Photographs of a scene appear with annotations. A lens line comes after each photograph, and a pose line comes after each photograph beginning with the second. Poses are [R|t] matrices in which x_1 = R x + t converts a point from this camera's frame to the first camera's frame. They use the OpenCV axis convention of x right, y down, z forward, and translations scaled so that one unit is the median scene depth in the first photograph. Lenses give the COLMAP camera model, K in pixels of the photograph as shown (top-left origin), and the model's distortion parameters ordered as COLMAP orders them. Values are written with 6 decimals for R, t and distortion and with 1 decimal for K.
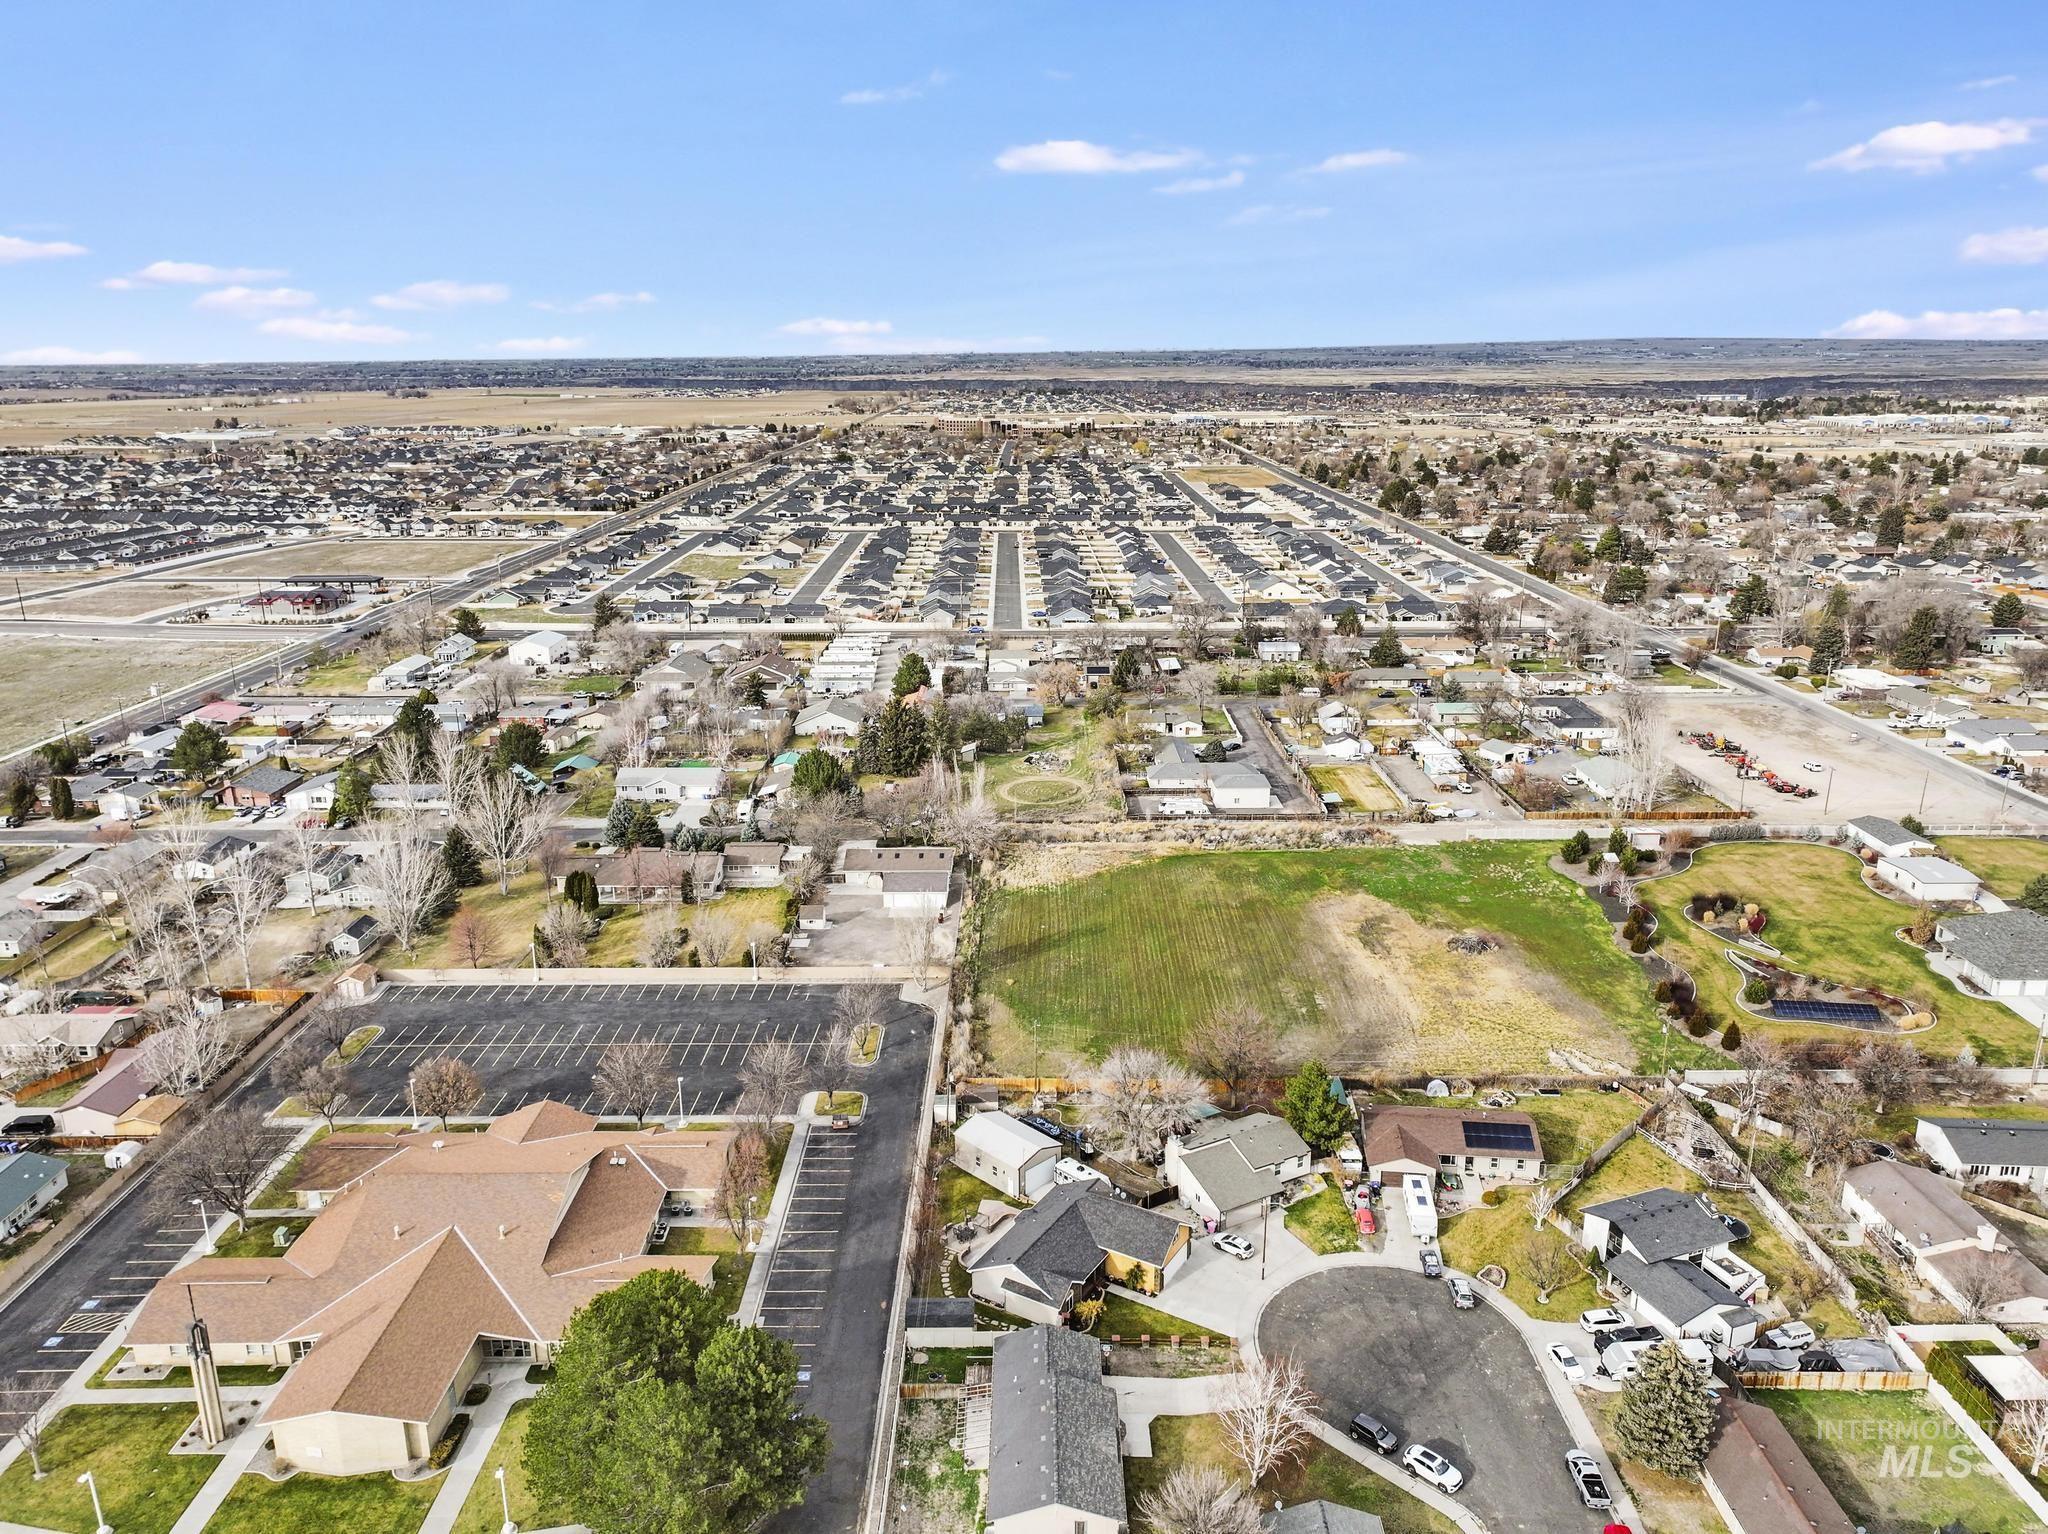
lens RADIAL K [[1428.2, 0, 1024.0], [0, 1428.2, 767.0], [0, 0, 1]] dist [0.002683, 0.003114]
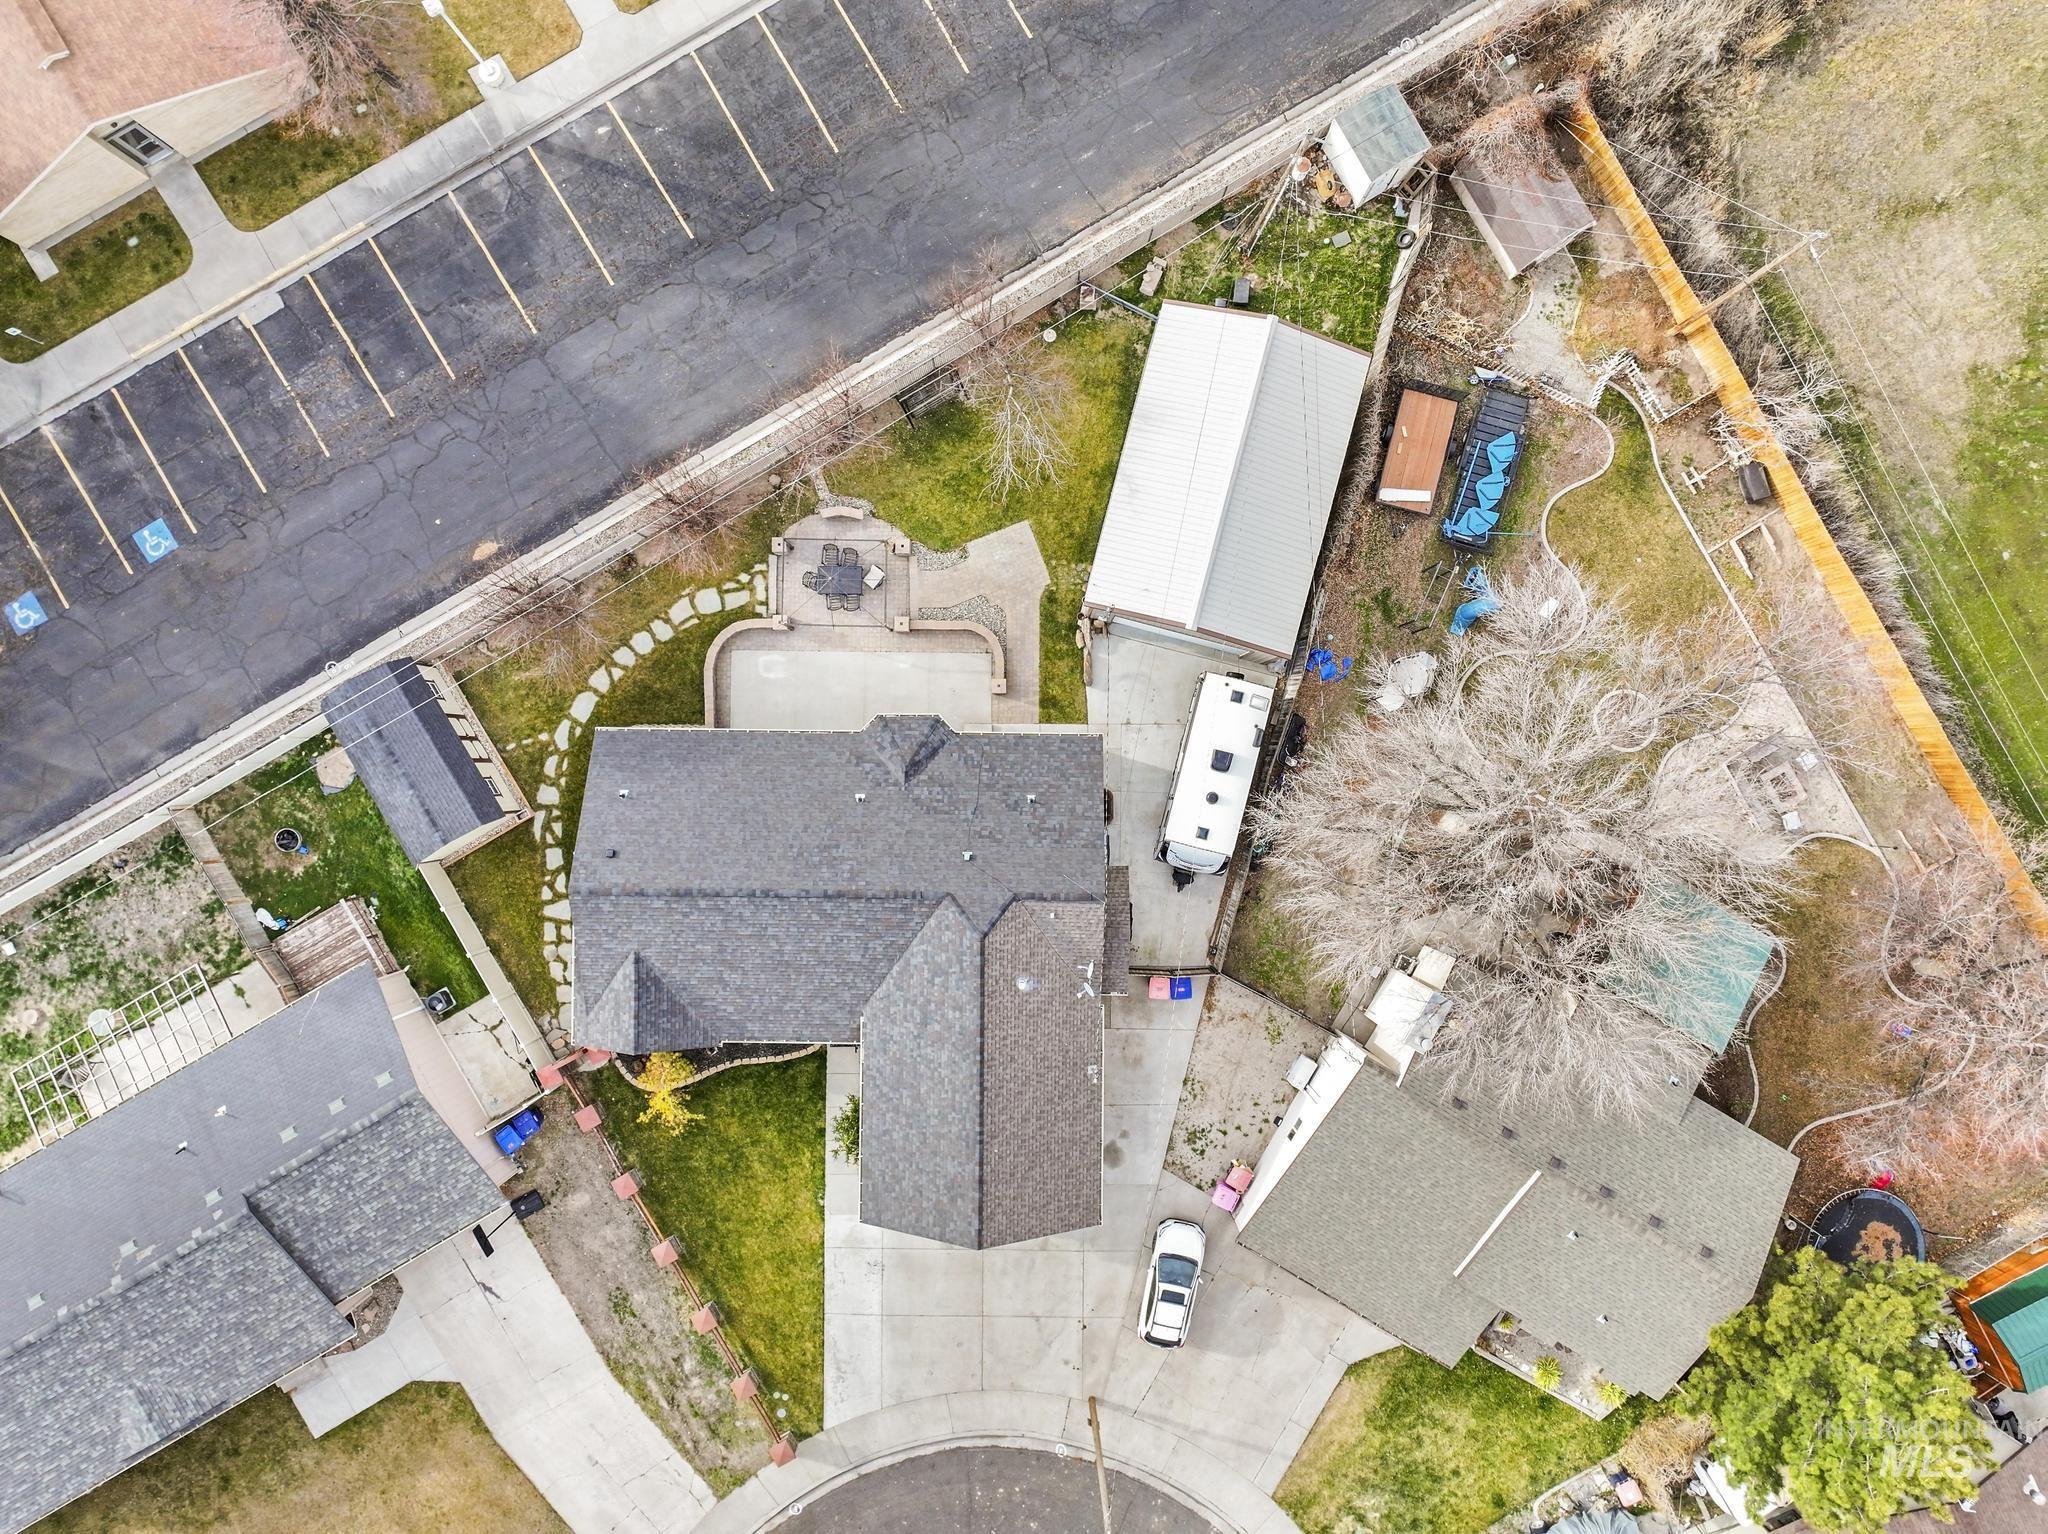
lens RADIAL K [[1428.2, 0, 1024.0], [0, 1428.2, 767.0], [0, 0, 1]] dist [0.002683, 0.003114]
pose [[0.510100, 0.860066, -0.009215, 0.014404], [-0.248909, 0.157865, 0.955575, -0.002041], [0.823312, -0.485145, 0.294605, 0.561011]]
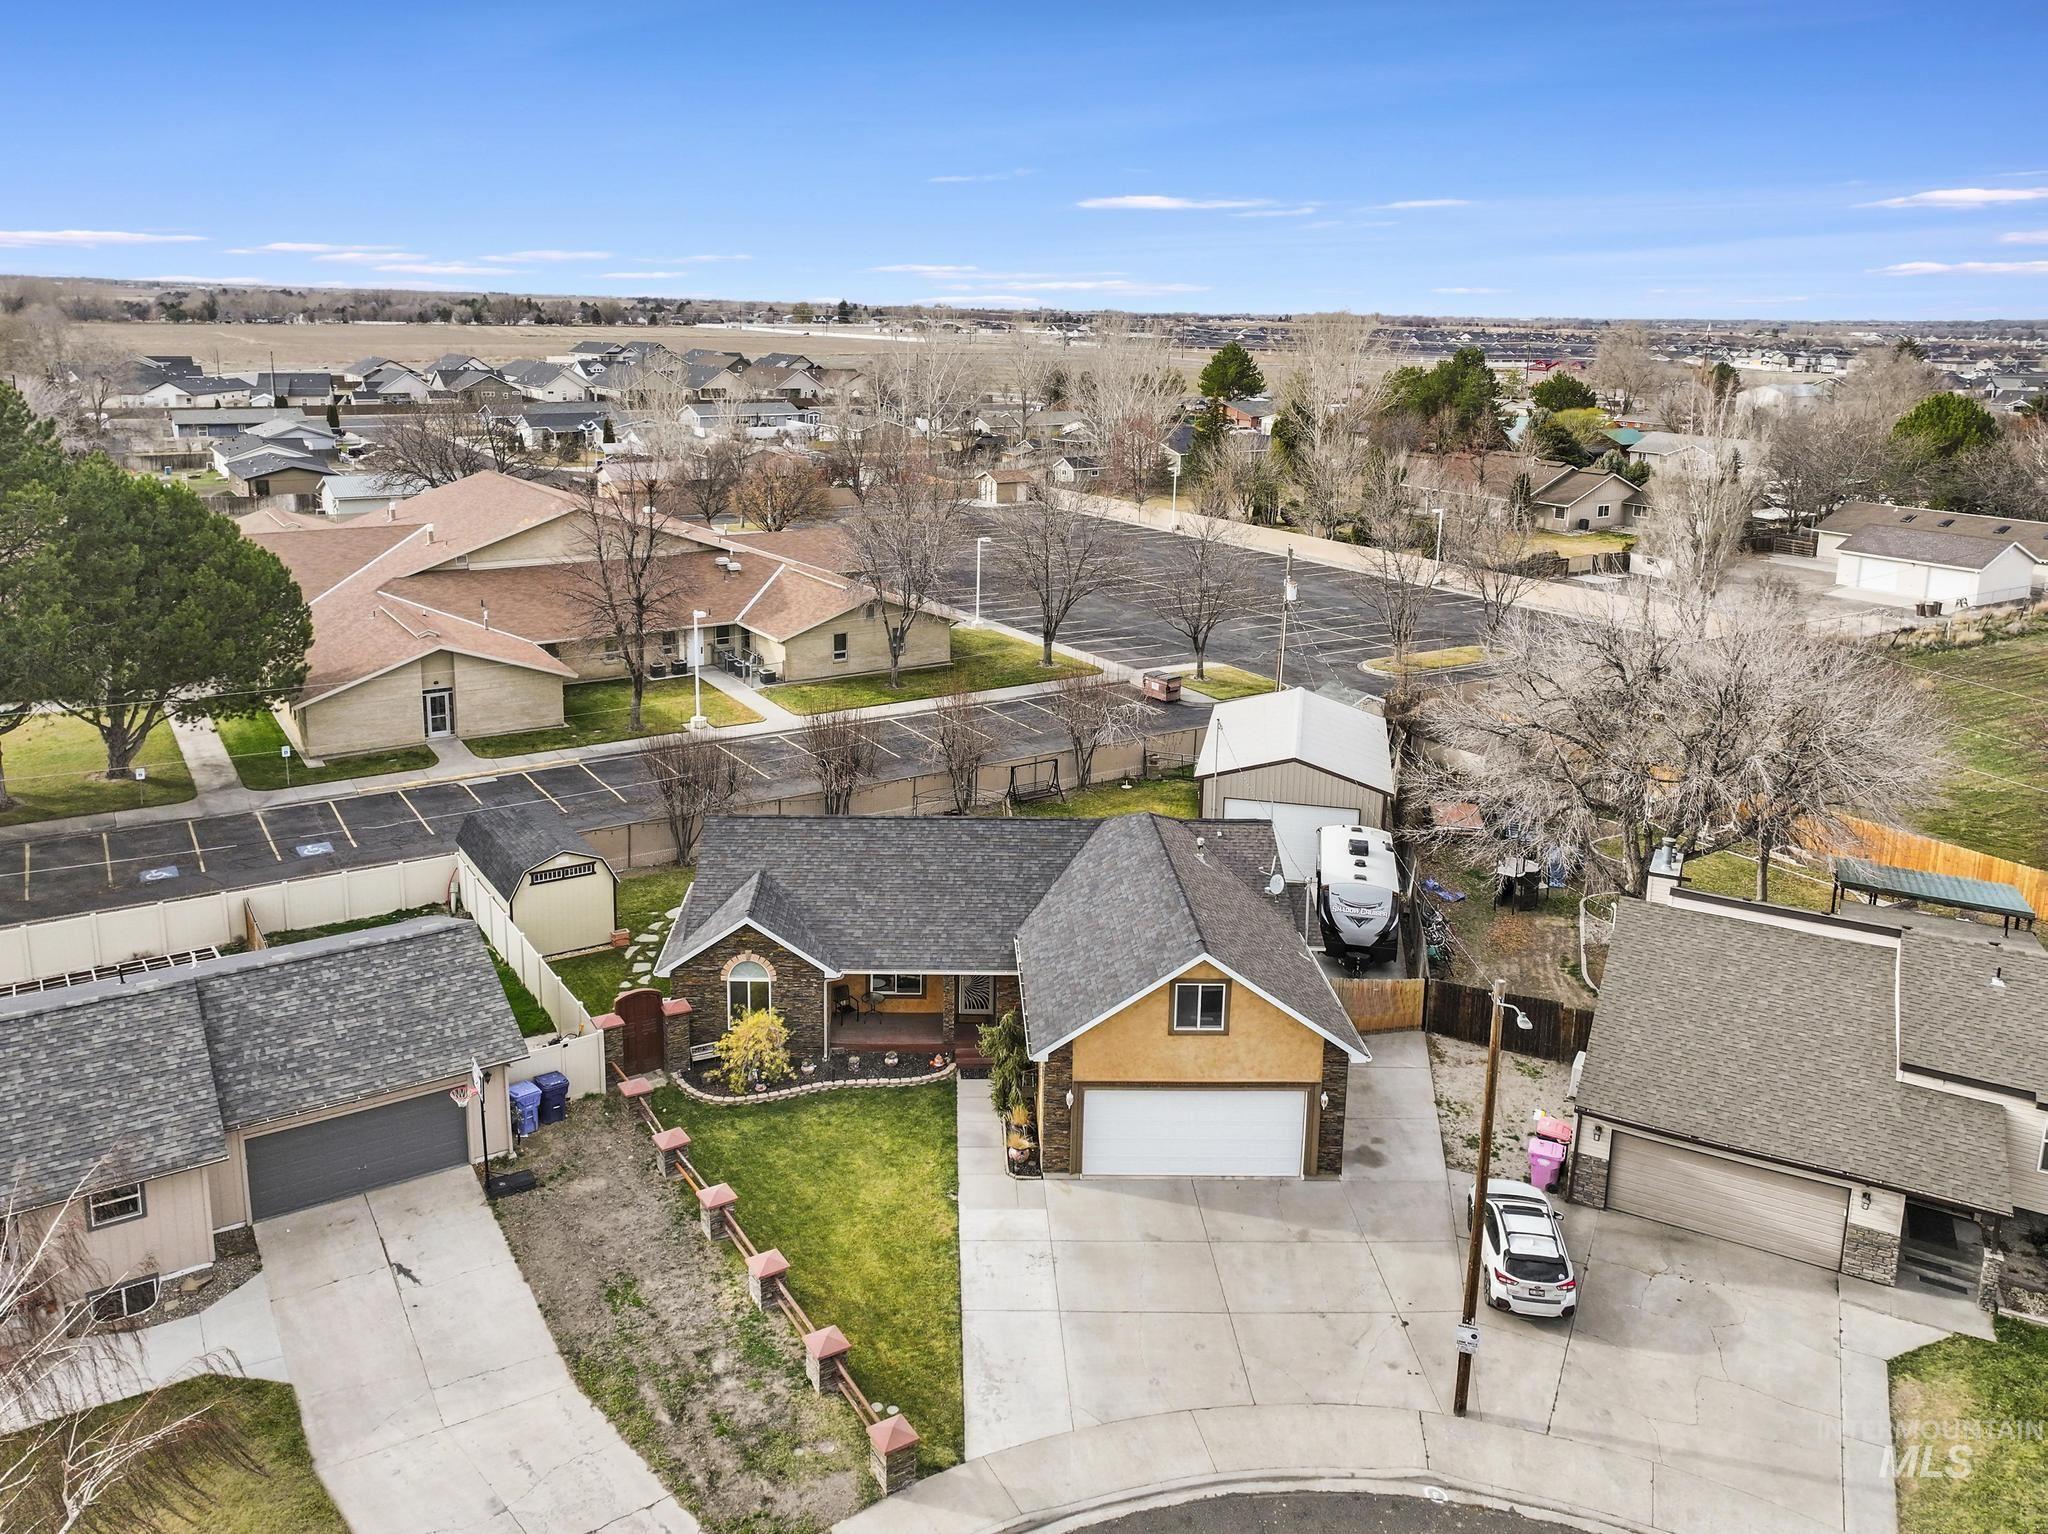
lens RADIAL K [[1494.6, 0, 985.5], [0, 1494.6, 586.8], [0, 0, 1]] dist [0.001464, 0.004521]
pose [[0.540025, 0.174588, -0.823342, 0.164832], [-0.255724, 0.966037, 0.037118, 0.154207], [0.801859, 0.190504, 0.566331, 0.475324]]
